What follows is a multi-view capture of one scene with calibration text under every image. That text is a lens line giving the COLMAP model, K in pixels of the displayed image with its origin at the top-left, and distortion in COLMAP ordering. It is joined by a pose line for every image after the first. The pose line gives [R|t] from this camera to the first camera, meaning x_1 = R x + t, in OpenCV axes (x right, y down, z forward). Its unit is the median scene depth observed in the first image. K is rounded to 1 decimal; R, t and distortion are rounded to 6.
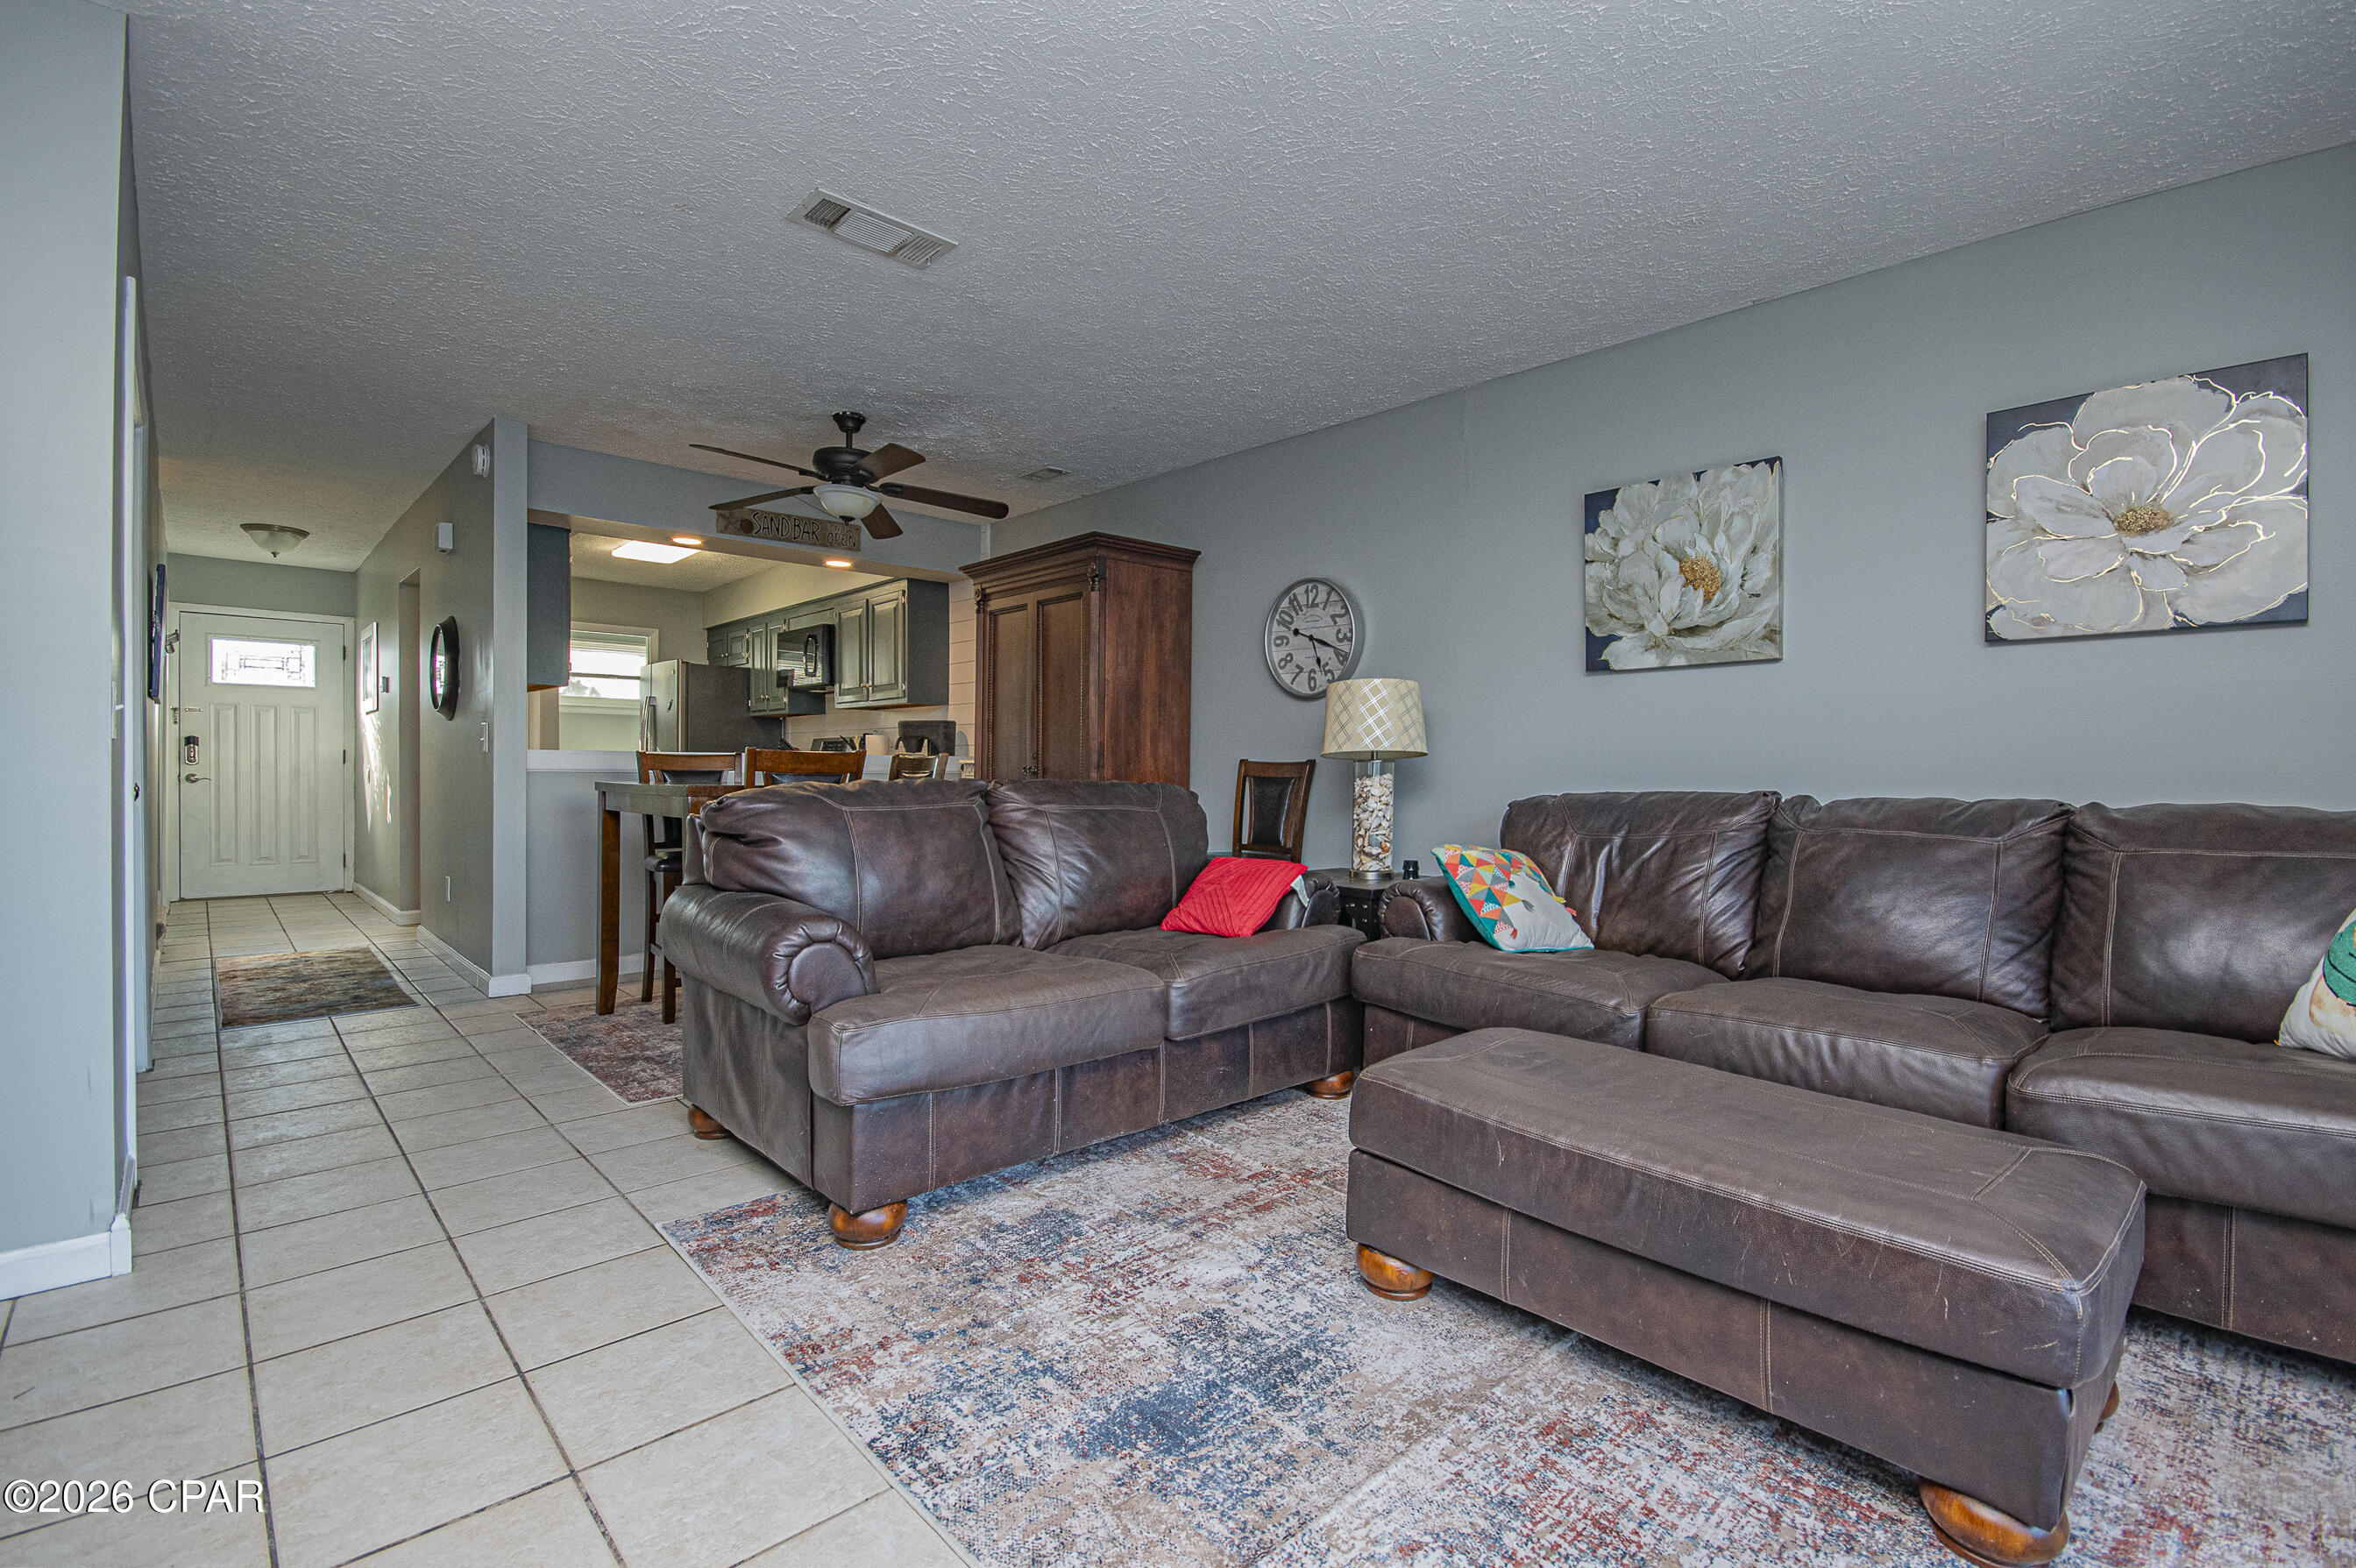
lens RADIAL K [[1045.0, 0, 1175.5], [0, 1045.0, 779.9], [0, 0, 1]] dist [-0.001489, -0.000030]
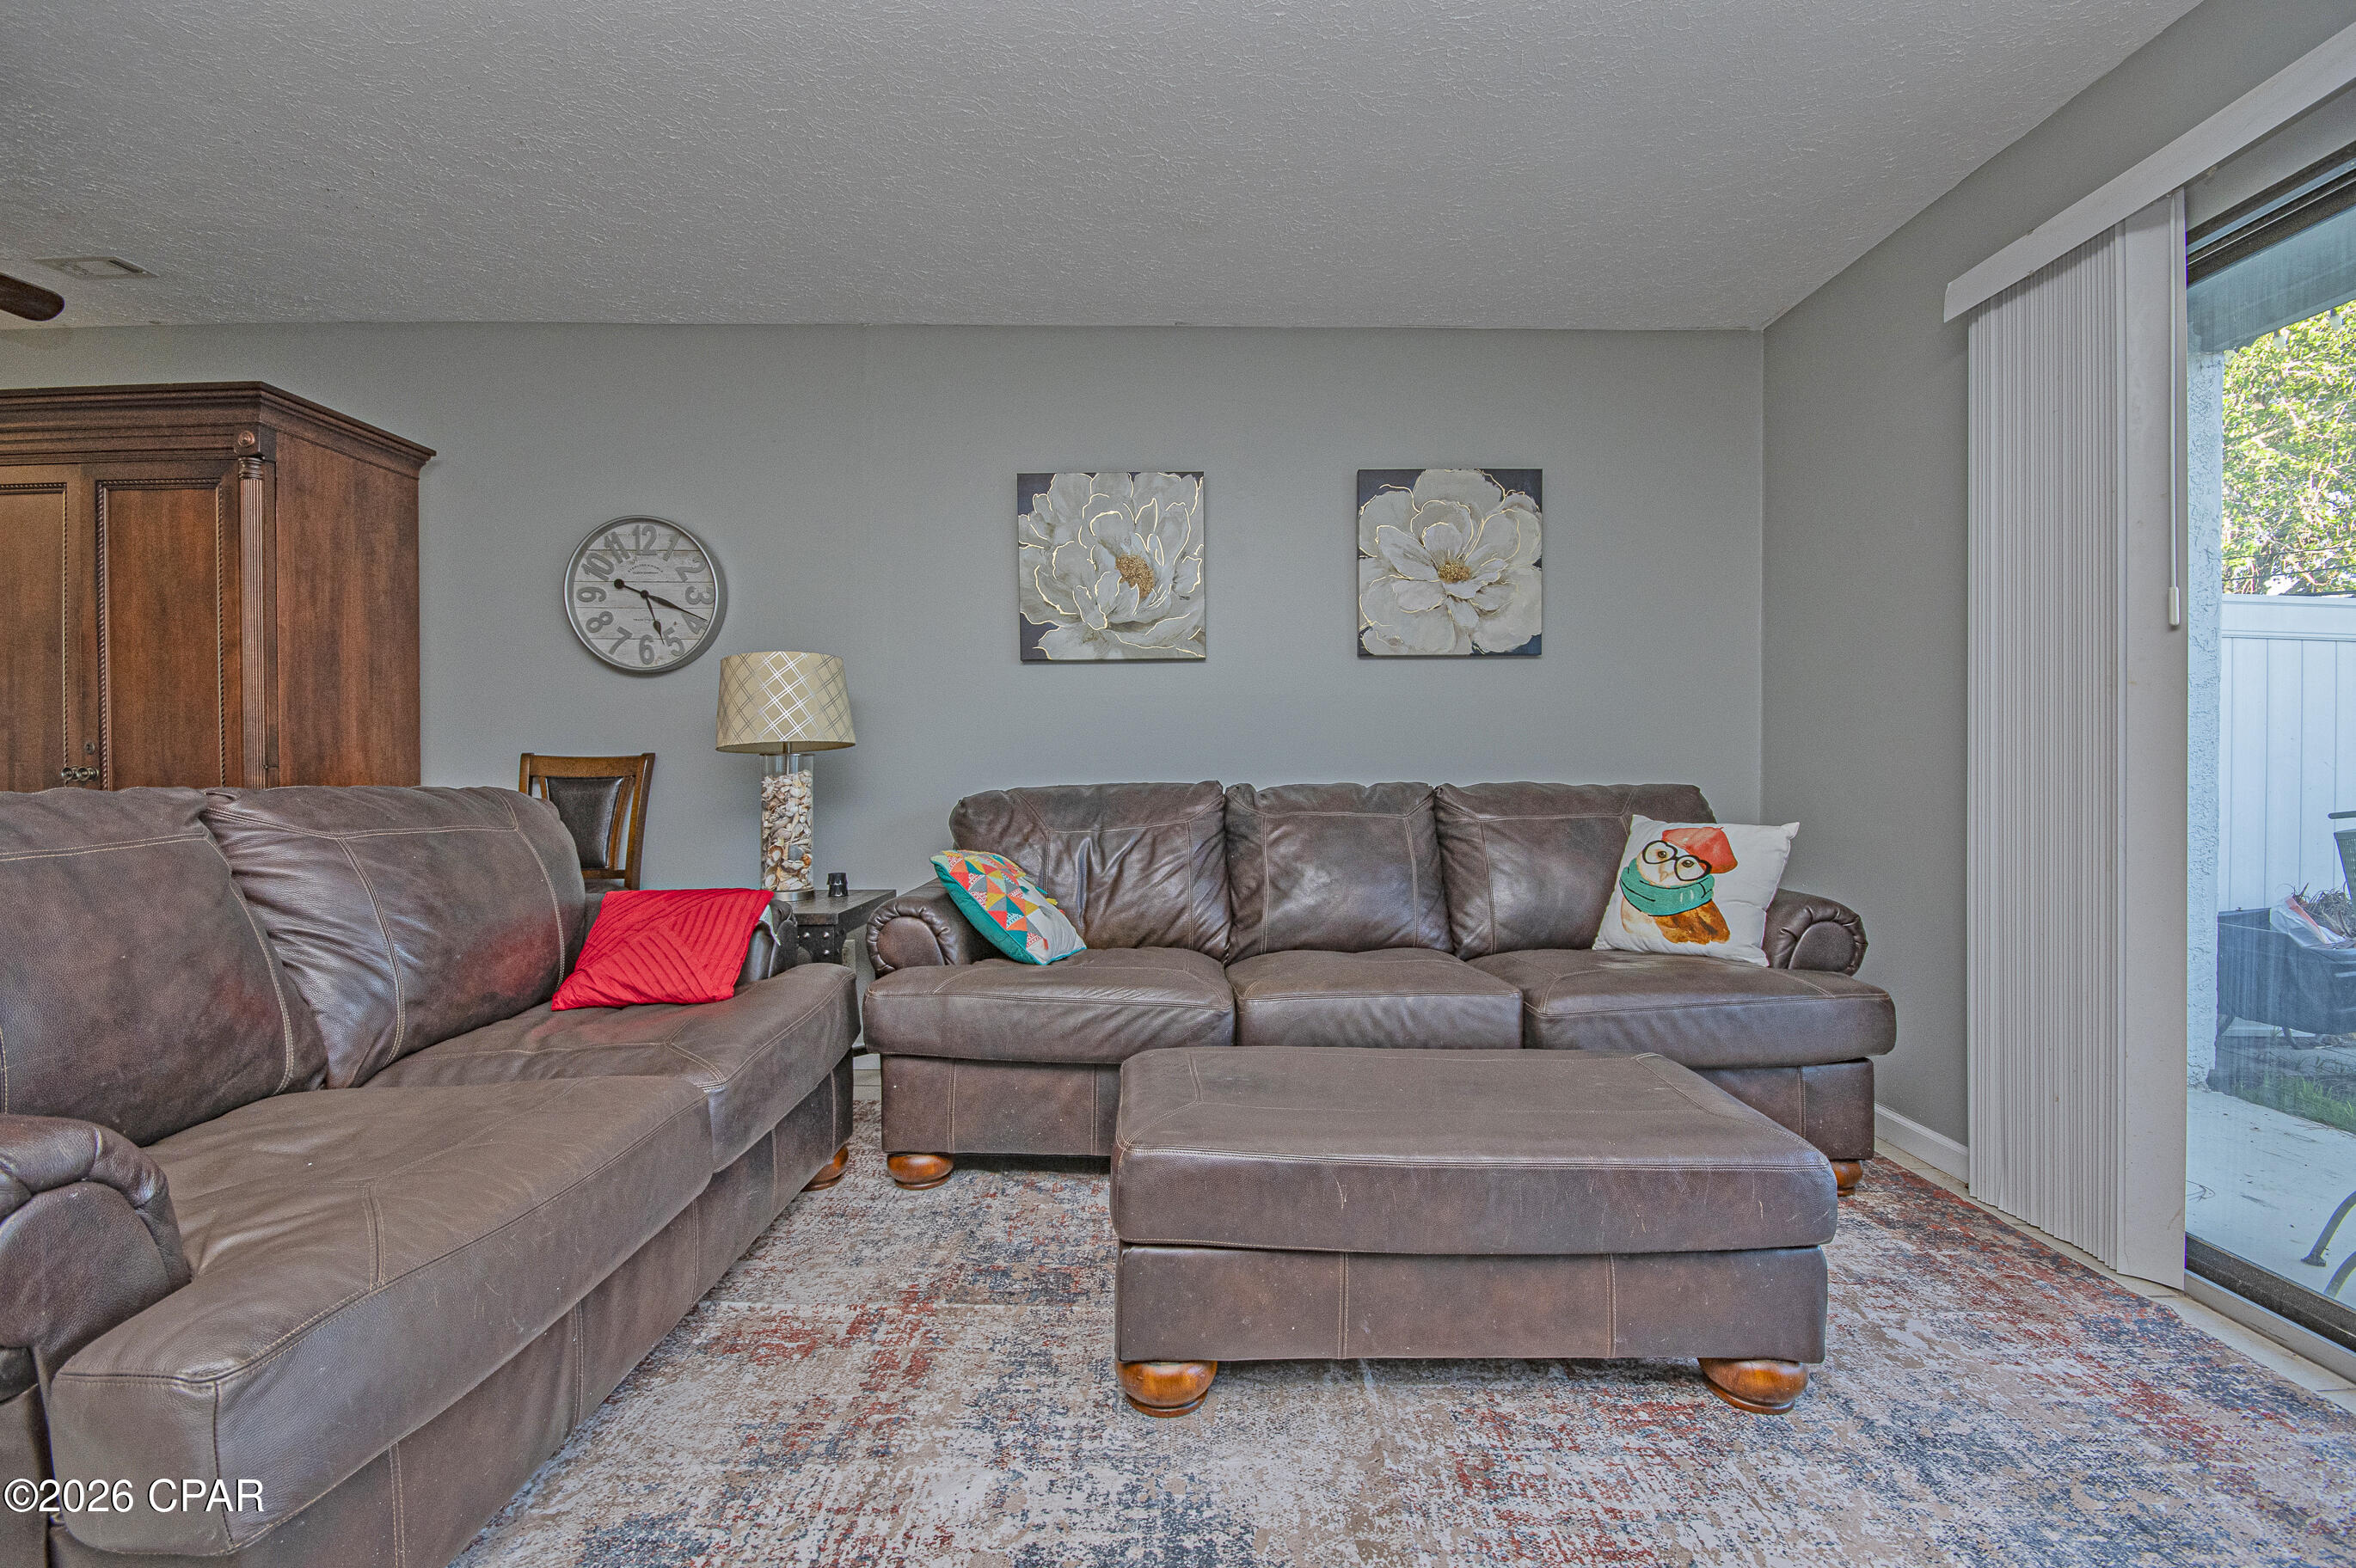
lens RADIAL K [[1035.3, 0, 1190.9], [0, 1035.3, 783.9], [0, 0, 1]] dist [0.002809, -0.008350]
pose [[0.679805, -0.022161, 0.733058, -0.228464], [0.017311, 0.999750, 0.014170, -0.001356], [-0.733189, 0.003057, 0.680018, 0.280670]]
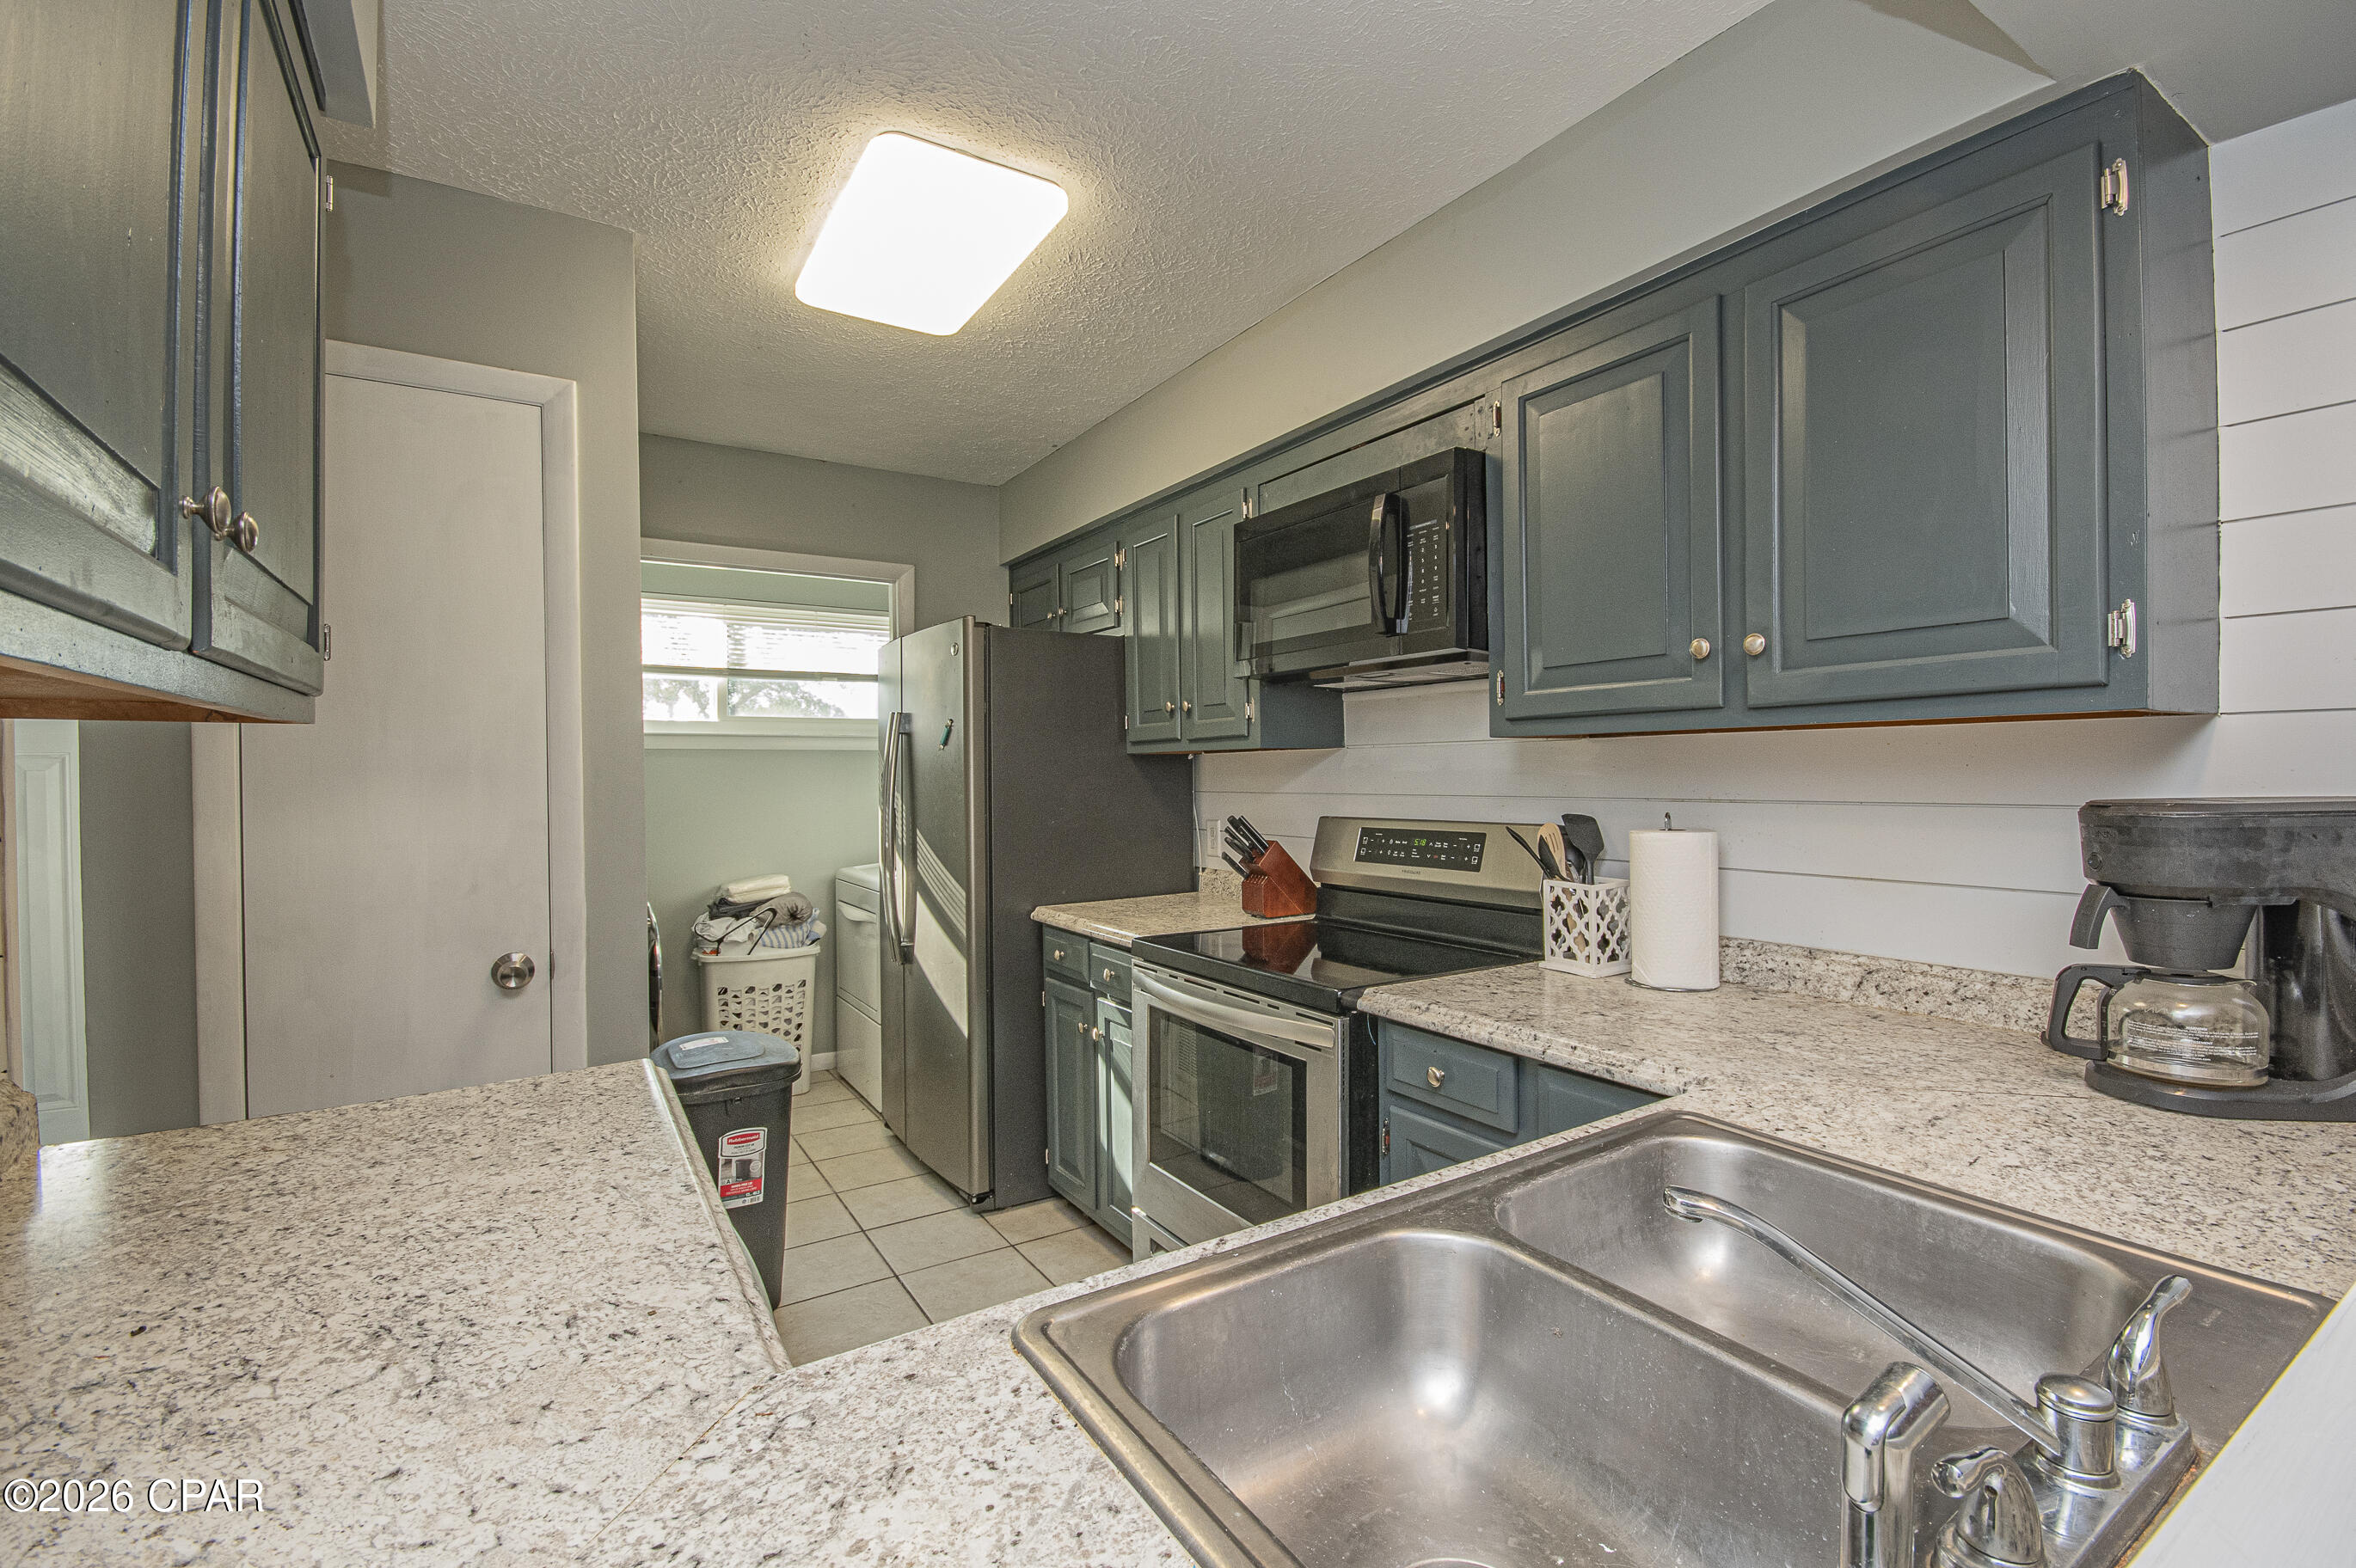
lens RADIAL K [[1035.3, 0, 1190.9], [0, 1035.3, 783.9], [0, 0, 1]] dist [0.002809, -0.008350]
pose [[0.982951, -0.012349, -0.183454, -0.841656], [0.011750, 0.999921, -0.004351, -0.129272], [0.183493, 0.002121, 0.983019, 1.649720]]
